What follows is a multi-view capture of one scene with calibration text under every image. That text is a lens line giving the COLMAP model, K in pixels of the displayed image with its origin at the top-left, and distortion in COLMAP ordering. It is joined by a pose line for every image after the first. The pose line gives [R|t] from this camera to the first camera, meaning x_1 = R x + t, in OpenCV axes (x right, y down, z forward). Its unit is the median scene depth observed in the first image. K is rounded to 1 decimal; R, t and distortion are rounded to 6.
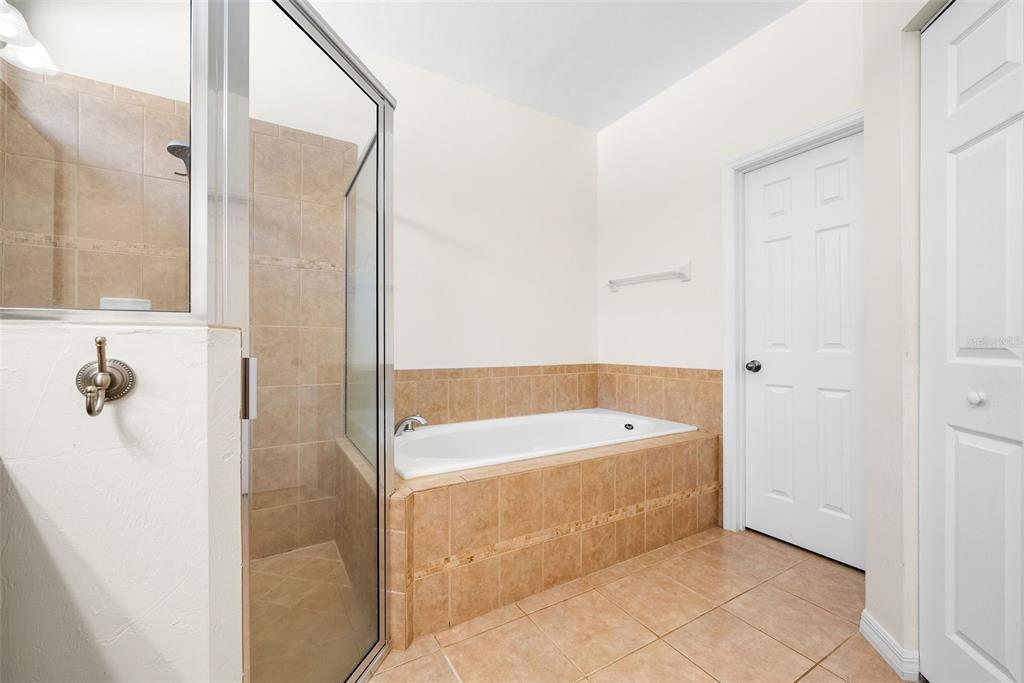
lens RADIAL K [[410.9, 0, 515.4], [0, 410.9, 342.5], [0, 0, 1]] dist [-0.007193, 0.001098]
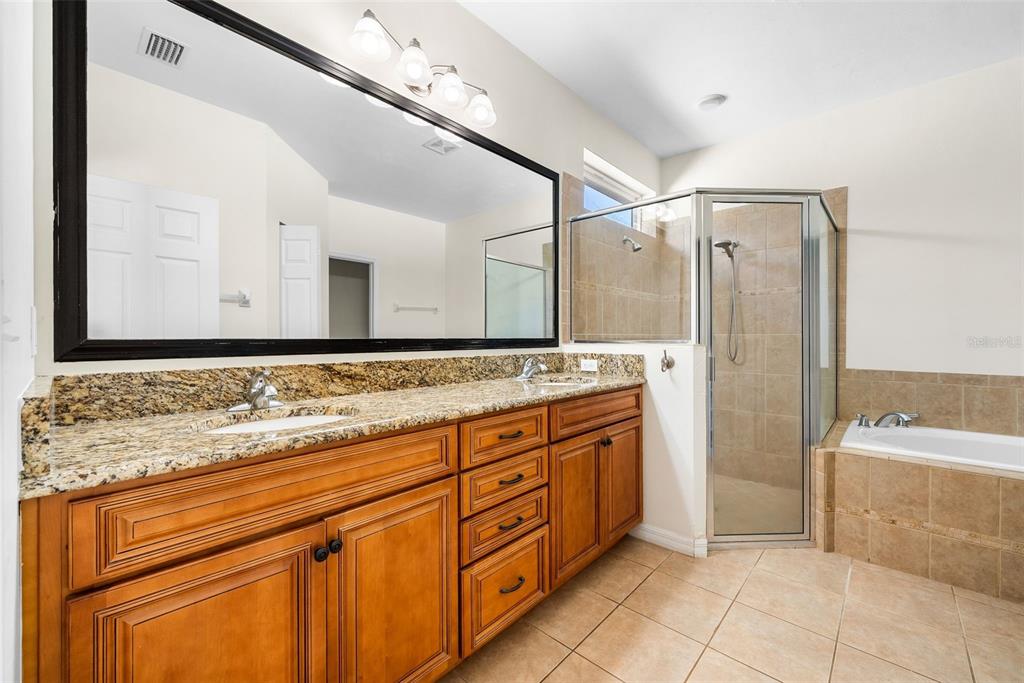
lens RADIAL K [[410.9, 0, 513.9], [0, 410.9, 337.7], [0, 0, 1]] dist [-0.007193, 0.001098]
pose [[0.285167, 0.000943, -0.958477, 0.728628], [0.005457, 0.999982, 0.002607, -0.047990], [0.958462, -0.005974, 0.285156, -0.456726]]
